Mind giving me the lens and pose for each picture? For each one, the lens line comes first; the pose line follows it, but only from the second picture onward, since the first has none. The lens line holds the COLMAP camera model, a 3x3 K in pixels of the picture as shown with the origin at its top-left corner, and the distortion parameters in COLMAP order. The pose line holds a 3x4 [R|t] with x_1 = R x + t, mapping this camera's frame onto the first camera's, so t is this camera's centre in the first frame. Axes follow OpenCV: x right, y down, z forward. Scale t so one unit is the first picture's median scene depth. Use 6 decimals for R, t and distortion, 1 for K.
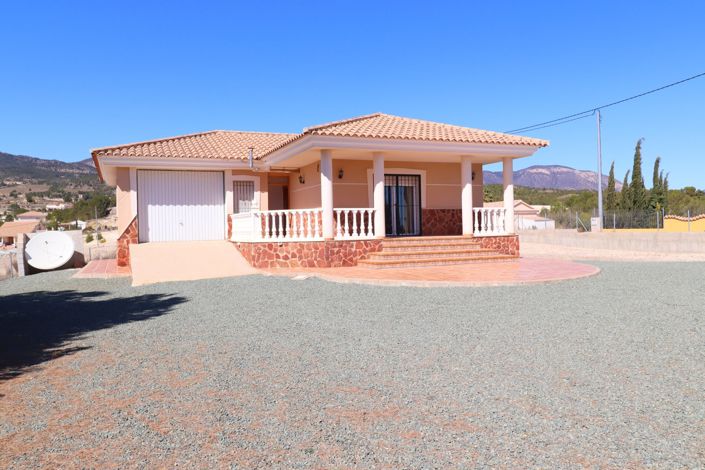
lens RADIAL K [[555.3, 0, 352.5], [0, 555.3, 235.0], [0, 0, 1]] dist [0.007584, 0.003992]
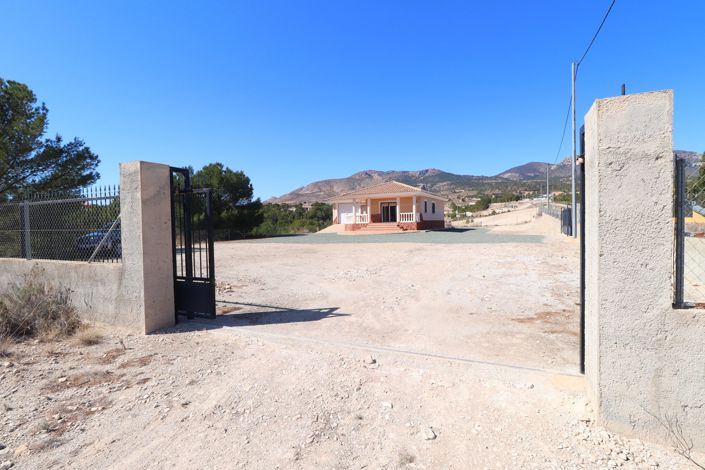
lens RADIAL K [[344.8, 0, 352.5], [0, 344.8, 235.0], [0, 0, 1]] dist [-0.000466, -0.000007]
pose [[0.656853, 0.033038, -0.753294, 1.441729], [0.000737, 0.999011, 0.044458, -0.013036], [0.754018, -0.029758, 0.656179, -0.431855]]
